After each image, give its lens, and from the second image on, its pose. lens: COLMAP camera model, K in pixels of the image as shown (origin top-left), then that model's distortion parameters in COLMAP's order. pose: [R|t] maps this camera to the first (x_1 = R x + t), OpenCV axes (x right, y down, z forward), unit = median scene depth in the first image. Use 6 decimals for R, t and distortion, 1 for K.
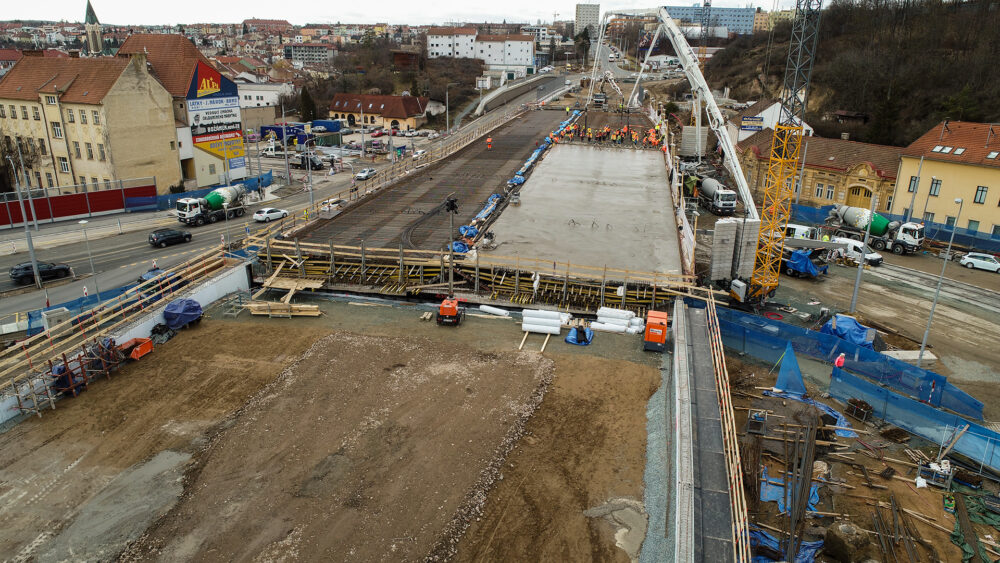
lens RADIAL K [[668.2, 0, 500.0], [0, 668.2, 281.5], [0, 0, 1]] dist [-0.002993, 0.001897]
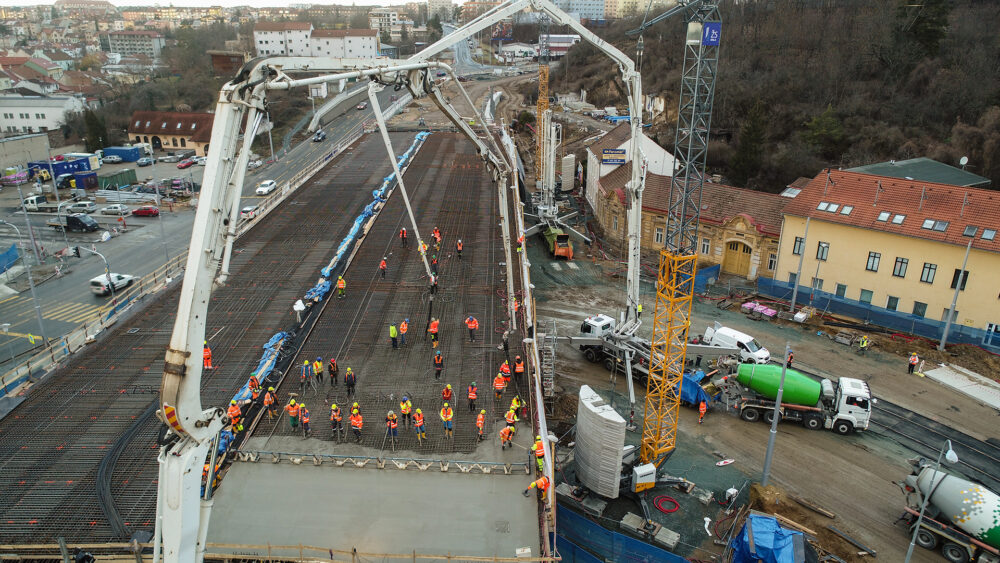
lens RADIAL K [[668.2, 0, 500.0], [0, 668.2, 281.5], [0, 0, 1]] dist [-0.002993, 0.001897]
pose [[0.980294, -0.078689, 0.181195, 0.046024], [0.073178, 0.996636, 0.036914, -0.091828], [-0.183490, -0.022927, 0.982754, 0.126272]]
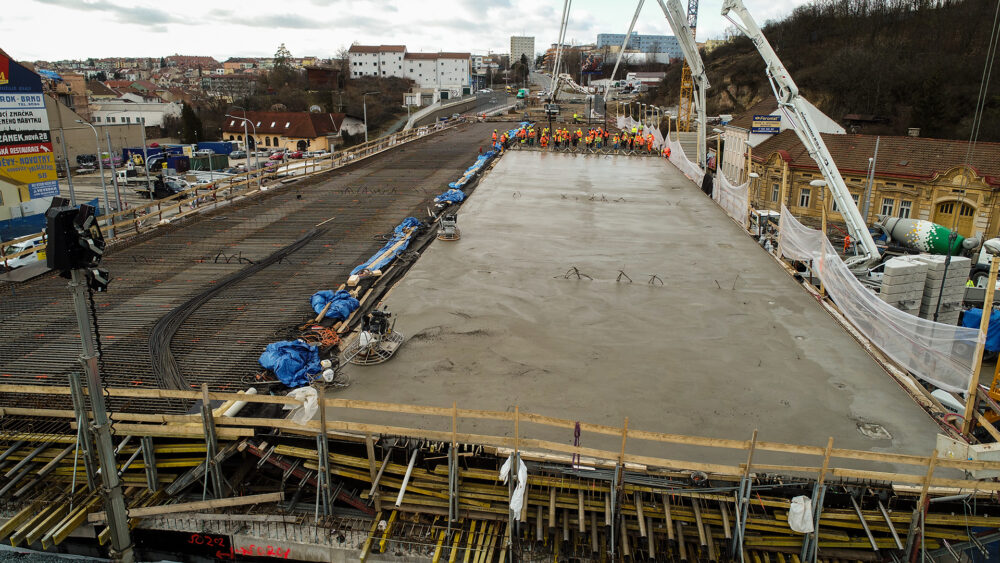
lens RADIAL K [[668.2, 0, 500.0], [0, 668.2, 281.5], [0, 0, 1]] dist [-0.002993, 0.001897]
pose [[0.995717, -0.030559, 0.087261, 0.007570], [0.035187, 0.998027, -0.051998, -0.025414], [-0.085500, 0.054846, 0.994828, 0.229212]]
